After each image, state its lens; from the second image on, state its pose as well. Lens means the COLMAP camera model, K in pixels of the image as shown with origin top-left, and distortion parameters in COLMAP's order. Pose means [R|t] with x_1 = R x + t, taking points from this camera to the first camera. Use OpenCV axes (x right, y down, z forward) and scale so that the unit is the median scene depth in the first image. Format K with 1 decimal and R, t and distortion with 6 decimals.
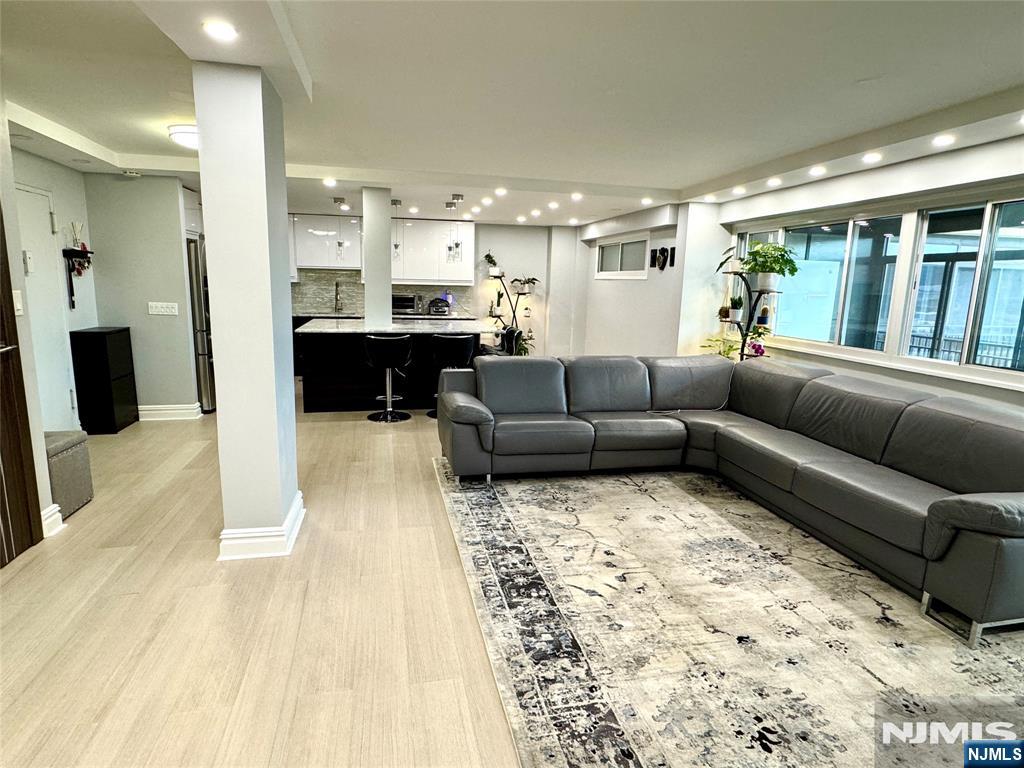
lens RADIAL K [[557.8, 0, 504.3], [0, 557.8, 385.3], [0, 0, 1]] dist [-0.000160, -0.000548]
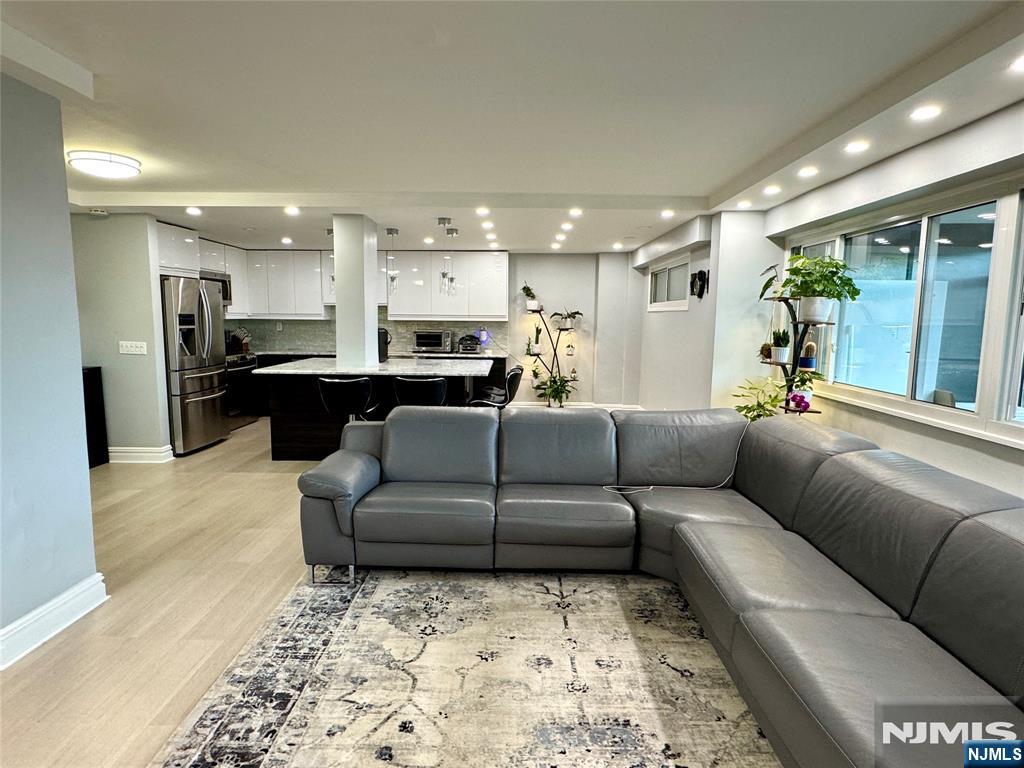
lens RADIAL K [[557.8, 0, 507.4], [0, 557.8, 386.1], [0, 0, 1]] dist [-0.000160, -0.000548]
pose [[0.974419, 0.013226, -0.224349, 0.230548], [-0.027499, 0.997782, -0.060618, -0.028996], [0.223049, 0.065236, 0.972622, 0.196888]]
